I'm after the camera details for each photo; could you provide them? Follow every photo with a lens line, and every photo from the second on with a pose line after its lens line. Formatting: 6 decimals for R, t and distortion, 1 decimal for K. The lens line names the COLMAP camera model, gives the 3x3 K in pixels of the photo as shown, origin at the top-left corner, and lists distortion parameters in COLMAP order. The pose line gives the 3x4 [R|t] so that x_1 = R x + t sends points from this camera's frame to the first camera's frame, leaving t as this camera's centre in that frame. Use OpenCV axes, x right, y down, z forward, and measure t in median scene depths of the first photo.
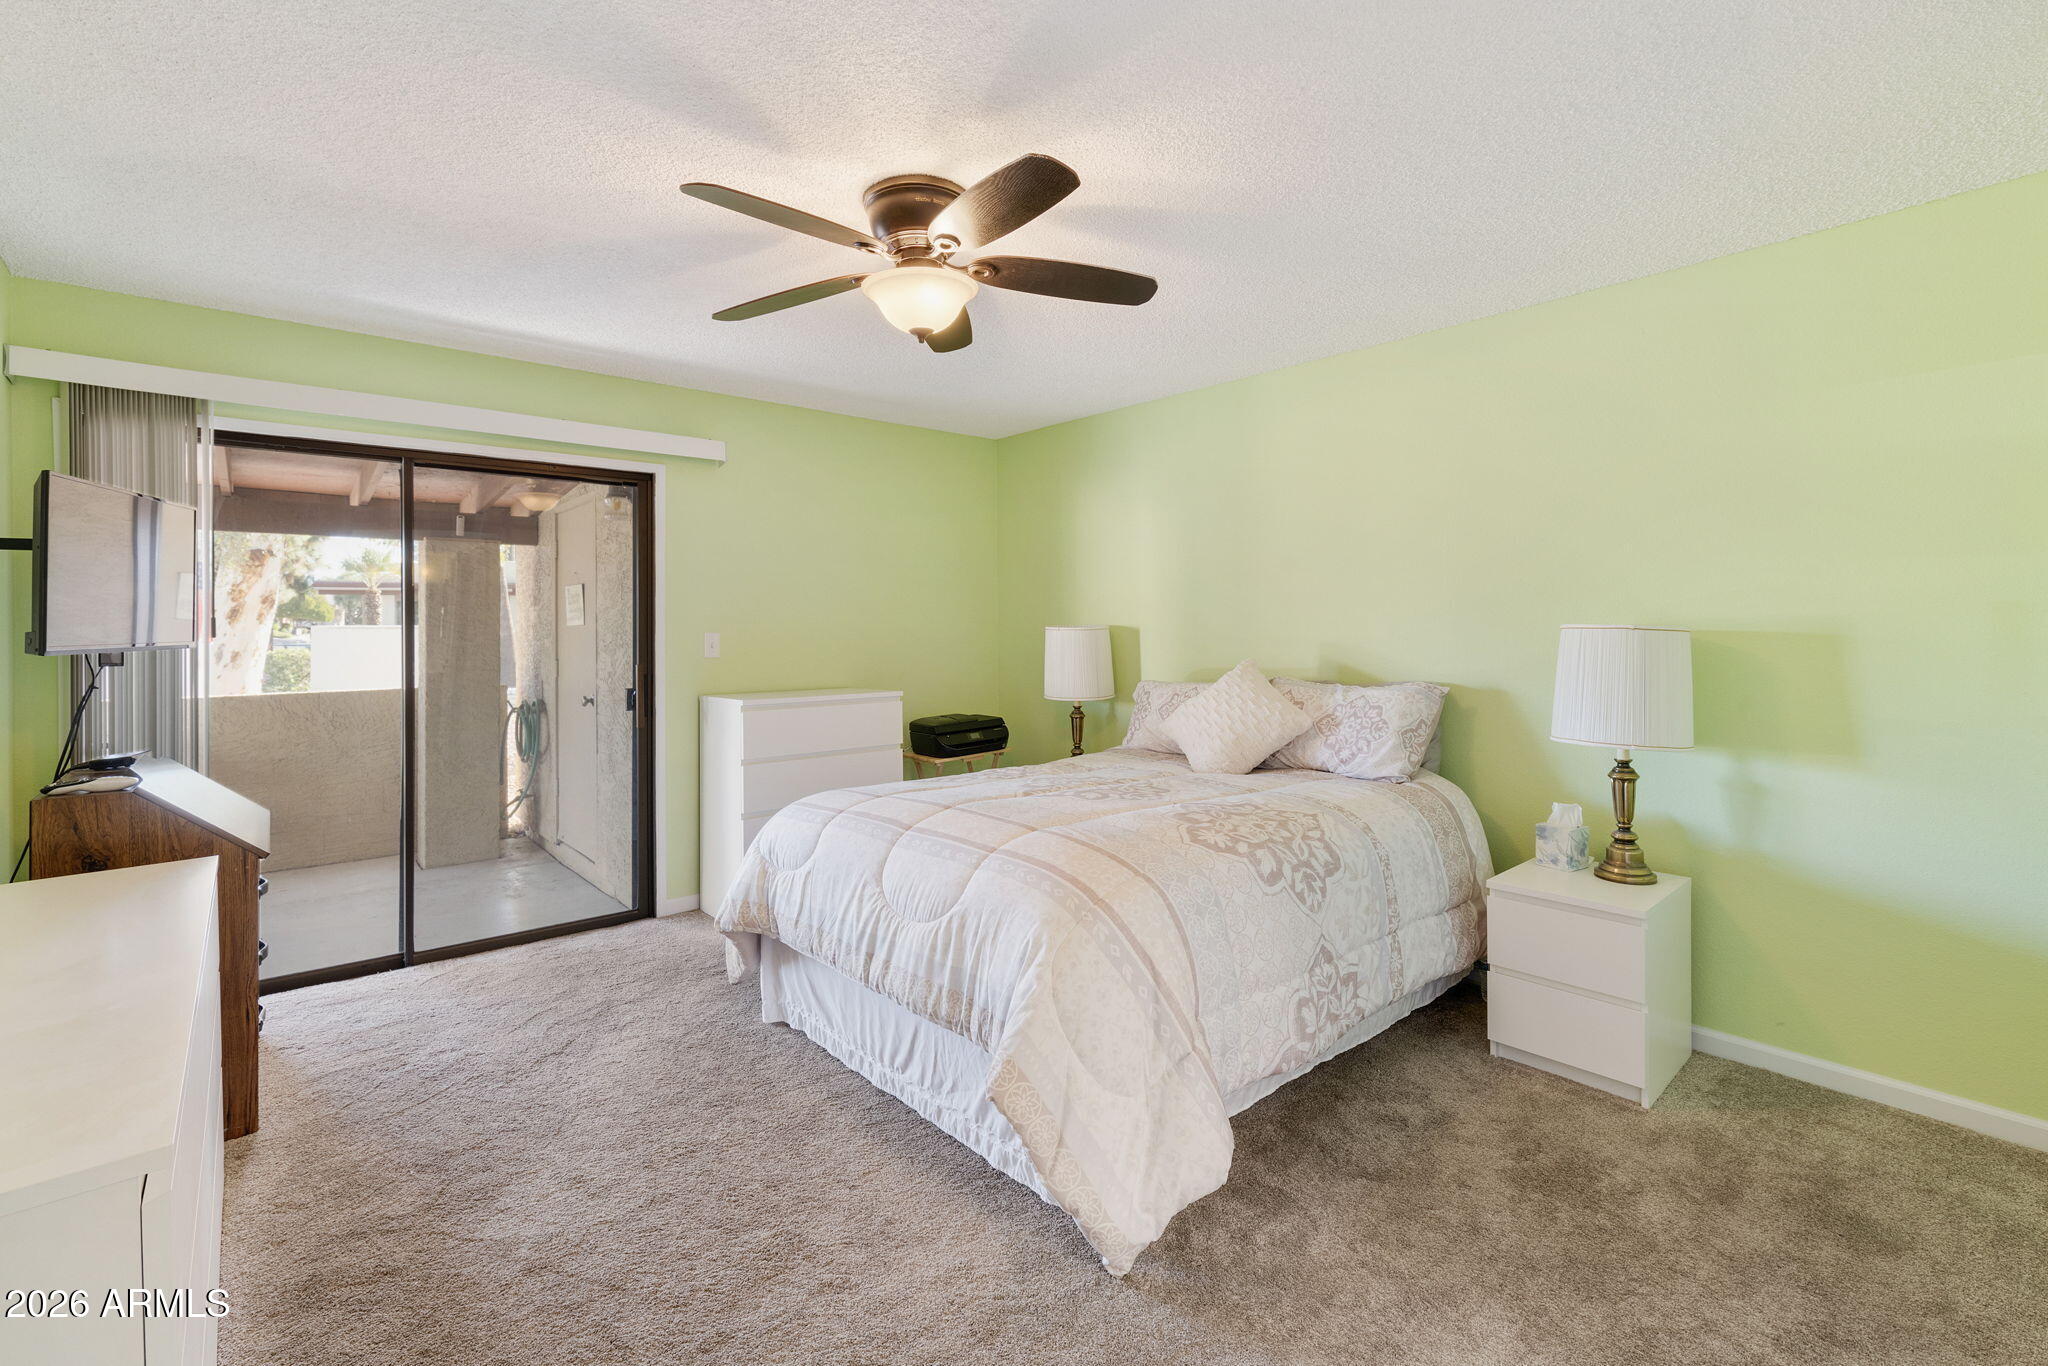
lens RADIAL K [[889.3, 0, 1030.6], [0, 889.3, 632.8], [0, 0, 1]] dist [-0.001773, -0.000671]
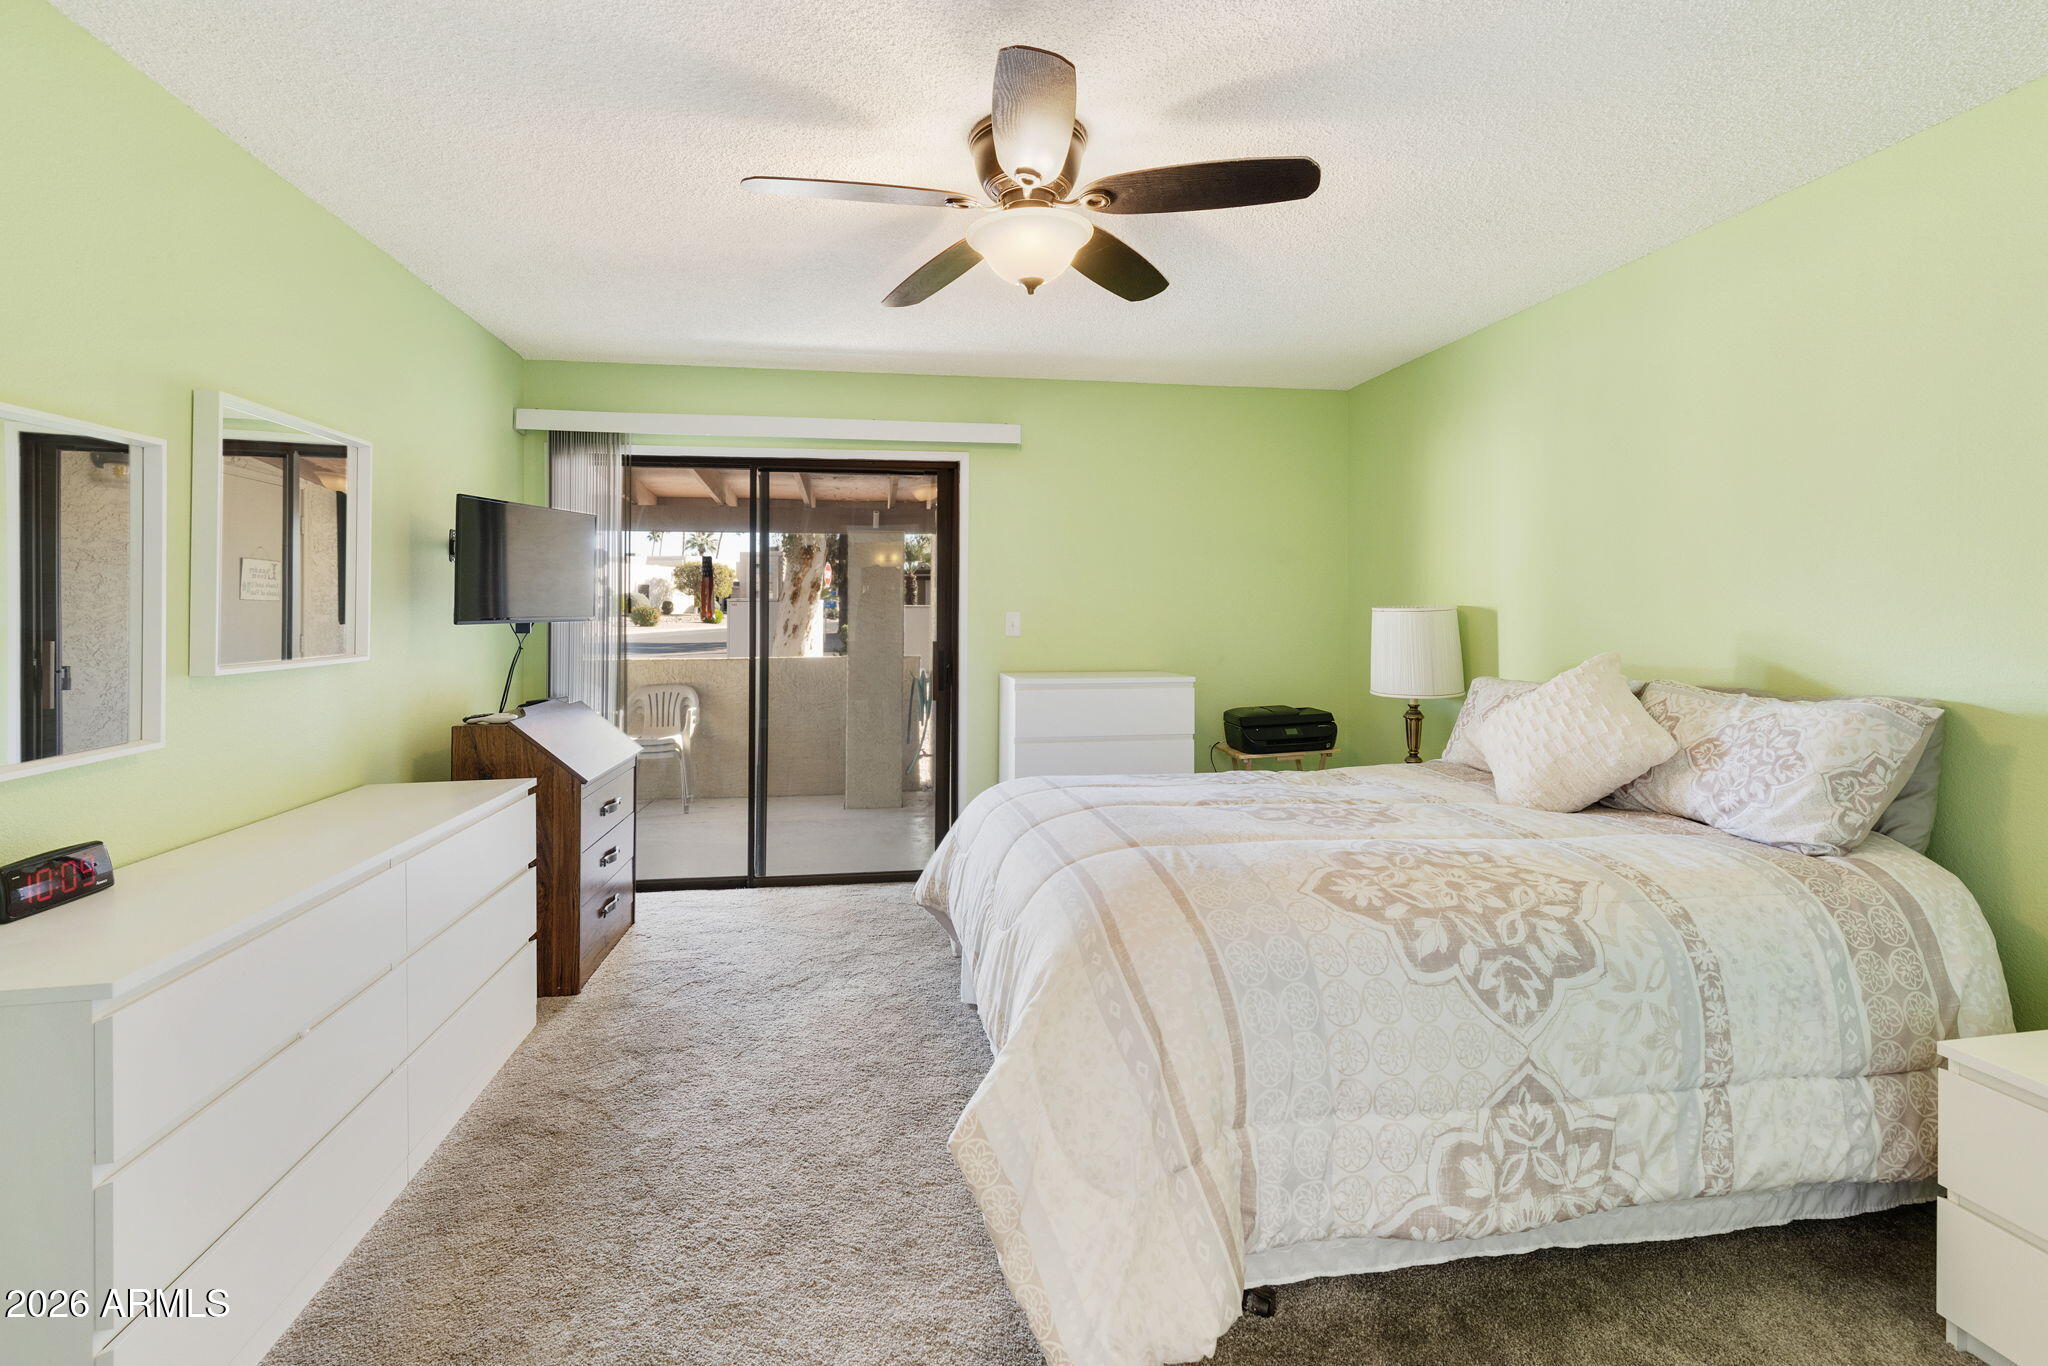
lens RADIAL K [[904.4, 0, 1023.9], [0, 904.4, 614.5], [0, 0, 1]] dist [-0.001137, -0.000496]
pose [[0.852929, 0.007424, -0.521974, 0.309854], [-0.006852, 0.999972, 0.003026, -0.000801], [0.521982, 0.000995, 0.852956, 0.180021]]
